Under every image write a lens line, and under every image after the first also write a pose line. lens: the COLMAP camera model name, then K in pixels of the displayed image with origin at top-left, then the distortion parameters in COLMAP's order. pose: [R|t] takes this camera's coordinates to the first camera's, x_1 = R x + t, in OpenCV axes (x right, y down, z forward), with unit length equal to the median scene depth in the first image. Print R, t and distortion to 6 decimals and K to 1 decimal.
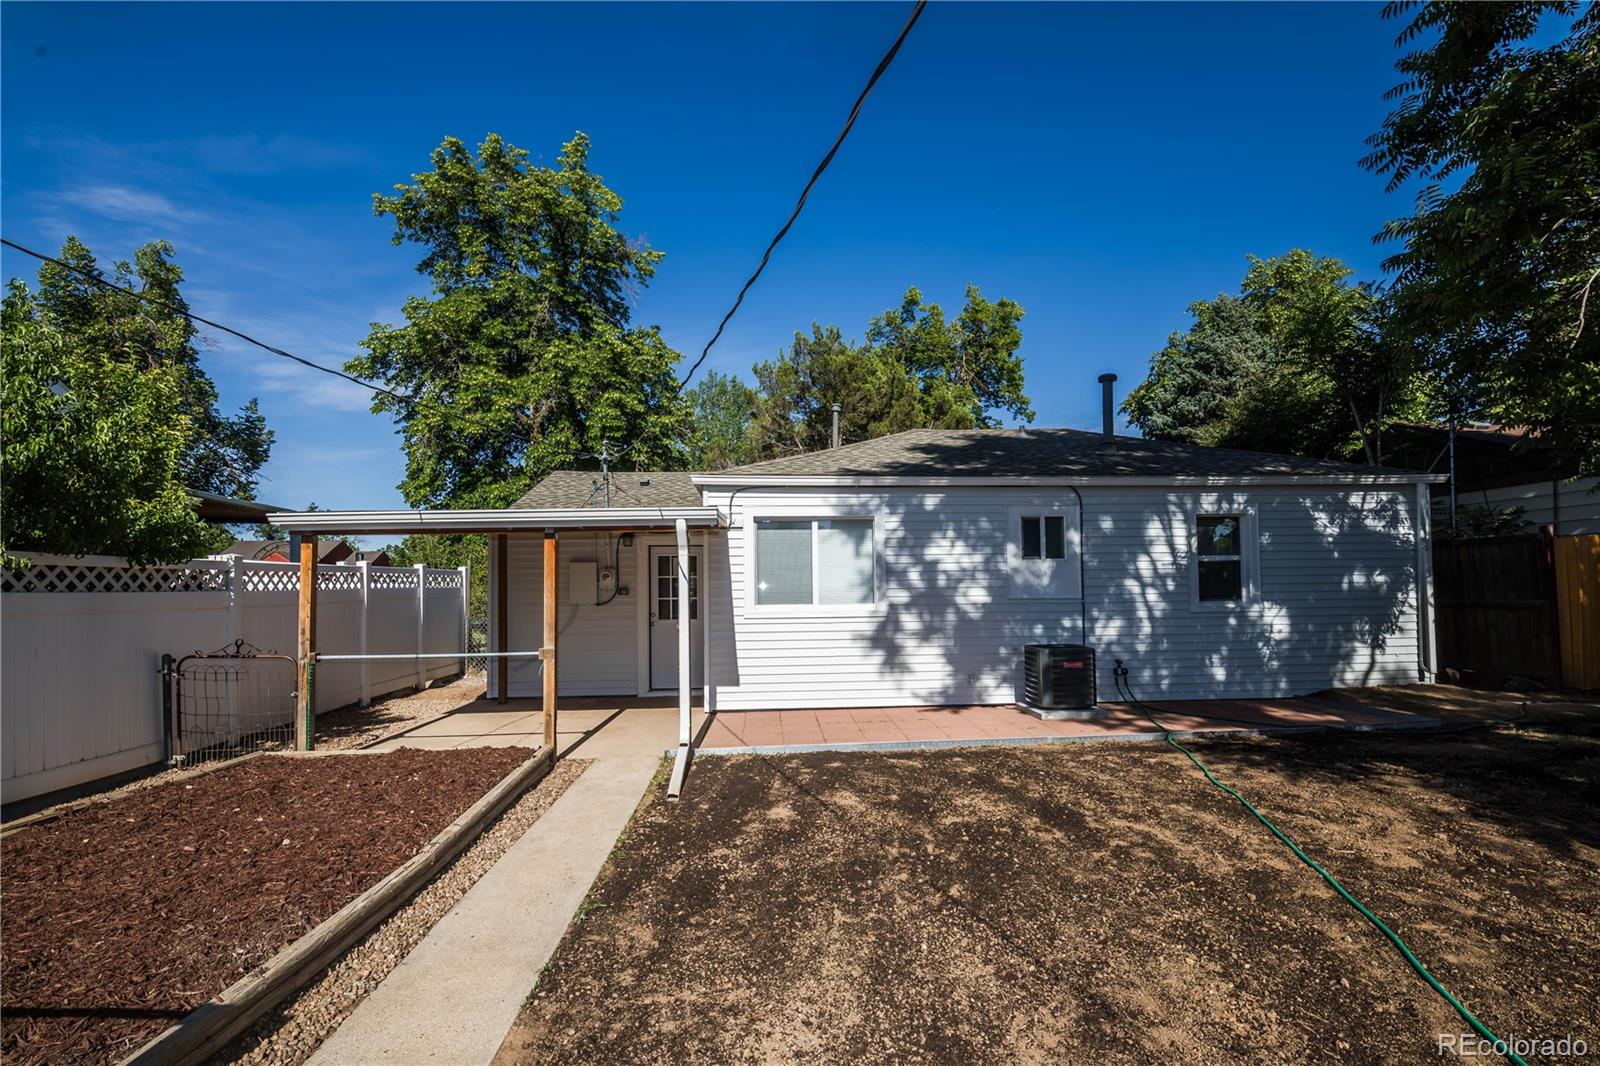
lens RADIAL K [[718.3, 0, 812.8], [0, 718.3, 573.3], [0, 0, 1]] dist [-0.007850, -0.006314]
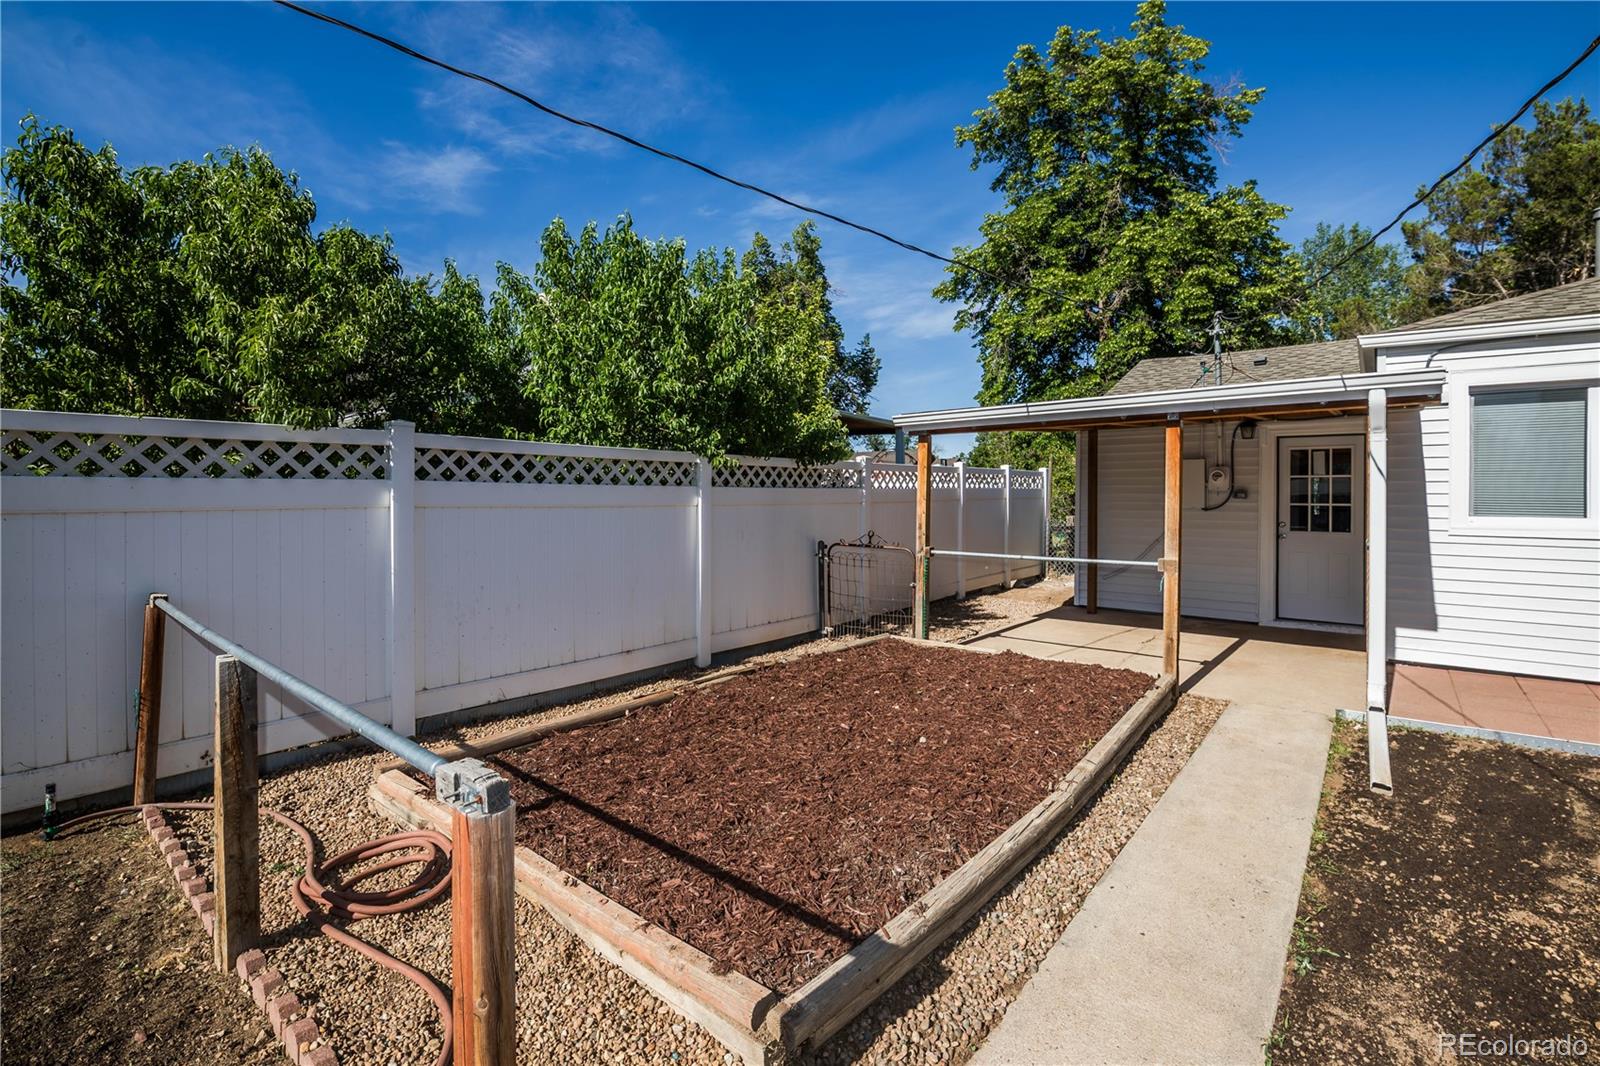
lens RADIAL K [[718.3, 0, 801.0], [0, 718.3, 504.9], [0, 0, 1]] dist [-0.007850, -0.006314]
pose [[0.730279, 0.022621, -0.682775, -0.074959], [0.002392, 0.999361, 0.035668, 0.007588], [0.683145, -0.027681, 0.729758, 0.067704]]
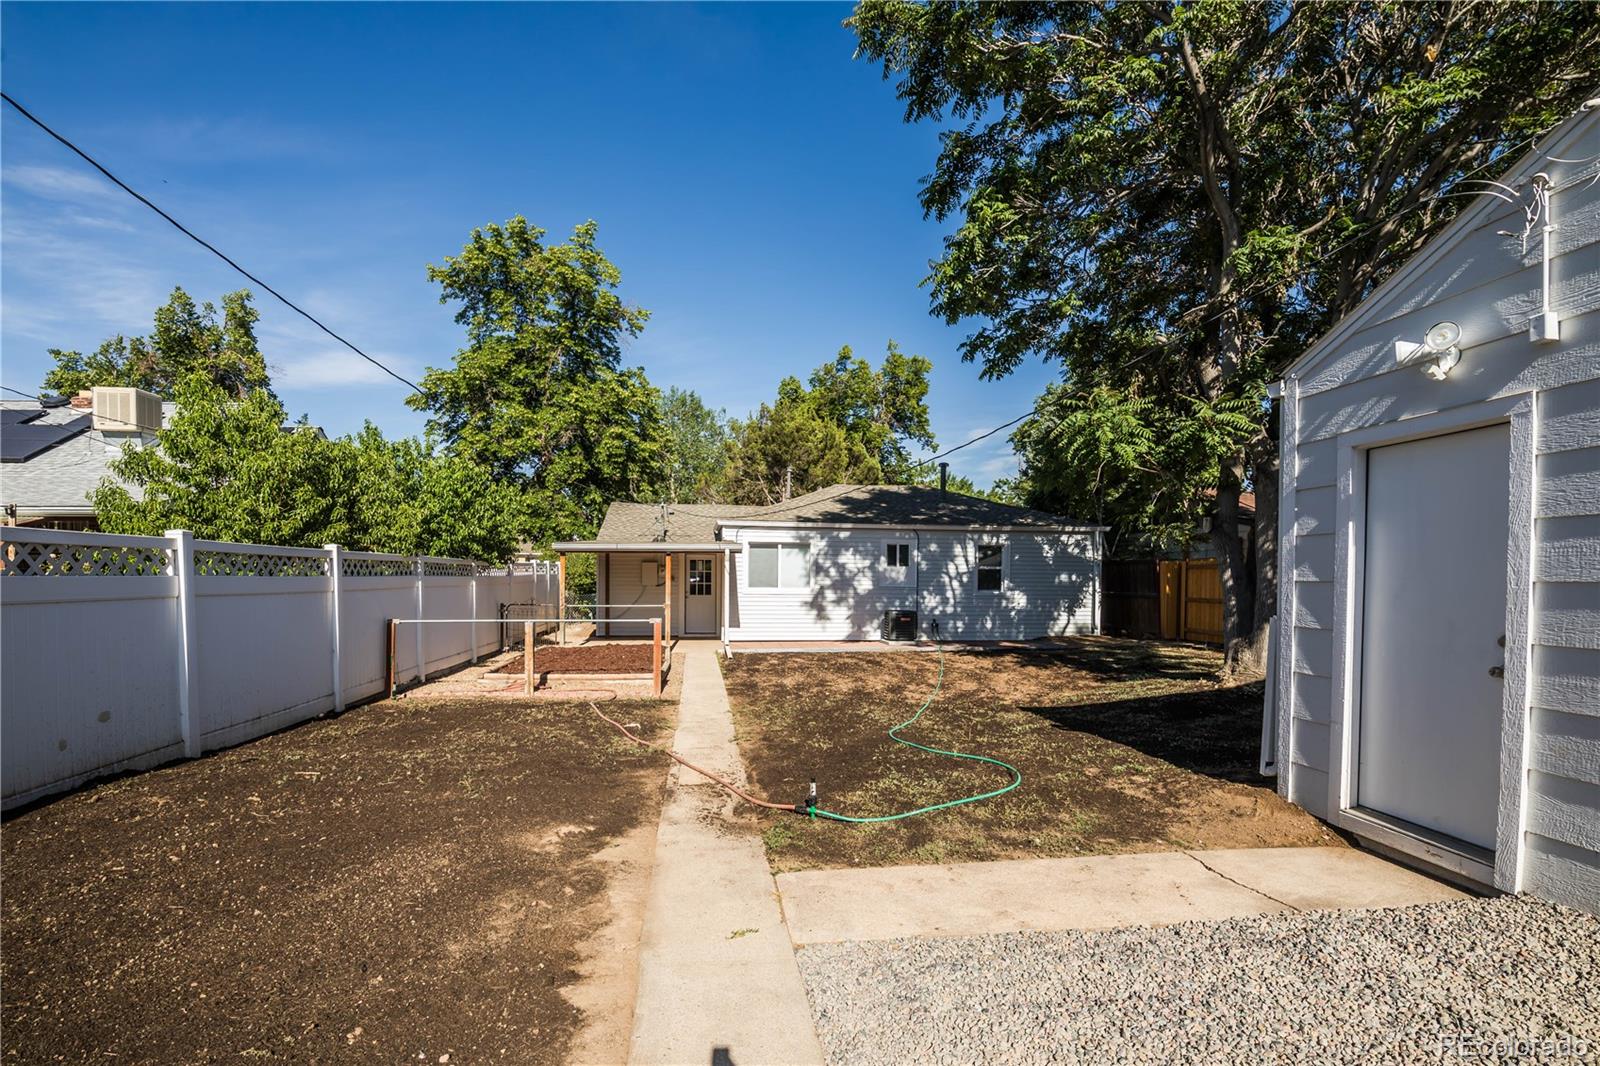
lens RADIAL K [[718.3, 0, 774.7], [0, 718.3, 580.9], [0, 0, 1]] dist [-0.007850, -0.006314]
pose [[0.999134, 0.018427, 0.037308, -0.077448], [-0.019299, 0.999546, 0.023146, -0.015639], [-0.036865, -0.023846, 0.999036, -0.811070]]
